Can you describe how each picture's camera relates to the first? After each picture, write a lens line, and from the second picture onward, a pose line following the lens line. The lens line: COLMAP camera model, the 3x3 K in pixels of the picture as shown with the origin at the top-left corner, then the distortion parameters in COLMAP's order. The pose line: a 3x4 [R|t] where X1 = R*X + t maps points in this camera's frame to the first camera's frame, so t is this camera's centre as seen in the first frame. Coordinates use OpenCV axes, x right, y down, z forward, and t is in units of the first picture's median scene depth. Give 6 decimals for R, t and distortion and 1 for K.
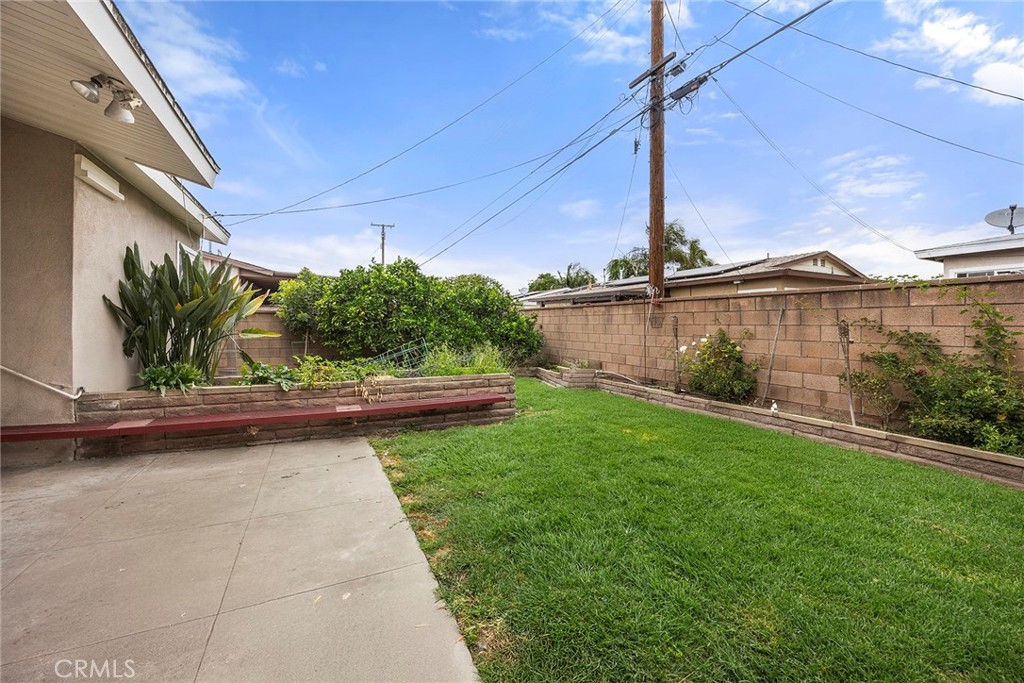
lens RADIAL K [[394.9, 0, 512.4], [0, 394.9, 325.8], [0, 0, 1]] dist [-0.000106, 0.000129]
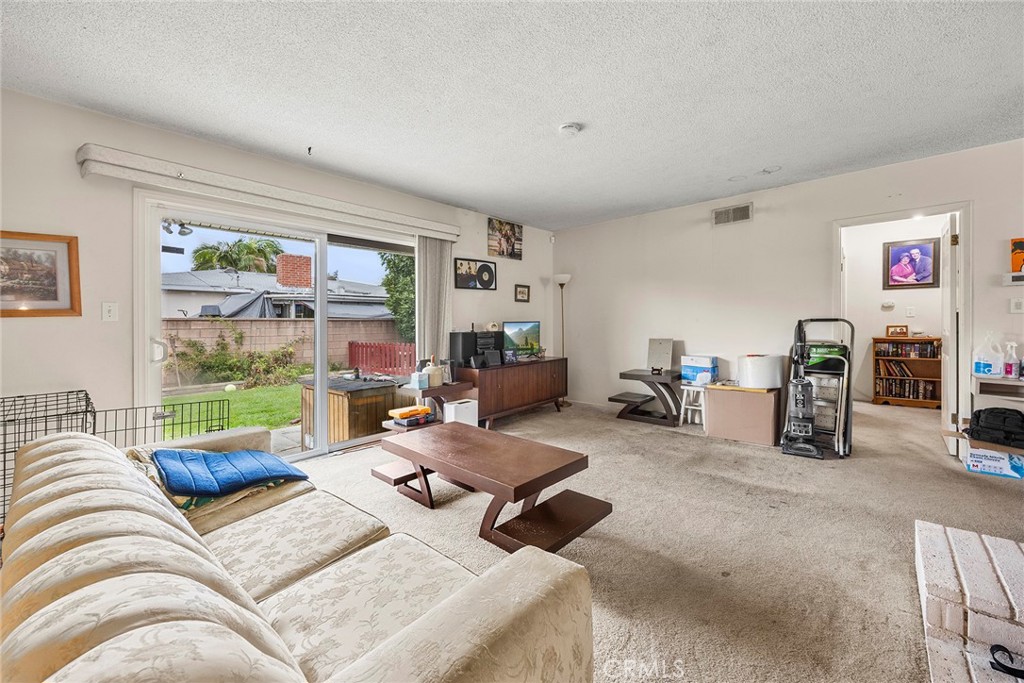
lens RADIAL K [[406.0, 0, 512.2], [0, 406.0, 328.3], [0, 0, 1]] dist [-0.000290, 0.000008]
pose [[-0.354794, -0.013975, 0.934840, -1.615142], [0.006433, 0.999828, 0.017389, -0.075347], [-0.934922, 0.012183, -0.354643, 0.116673]]
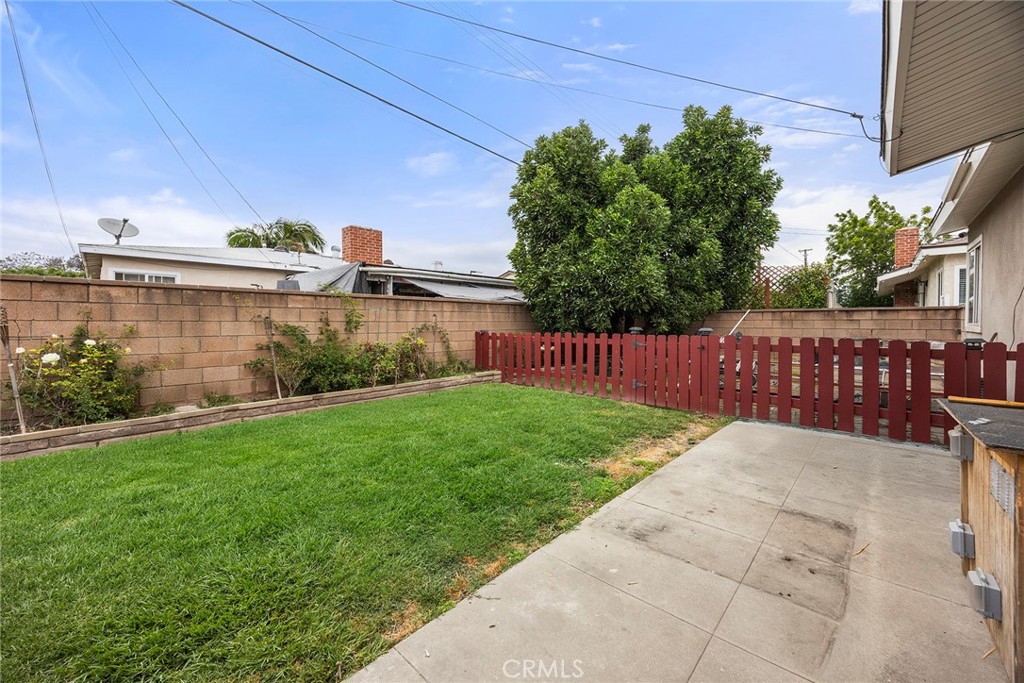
lens RADIAL K [[394.9, 0, 512.4], [0, 394.9, 325.8], [0, 0, 1]] dist [-0.000106, 0.000129]
pose [[-0.349157, -0.017758, 0.936896, -0.558594], [-0.000826, 0.999826, 0.018643, -0.010057], [-0.937064, 0.005735, -0.349110, 0.683110]]
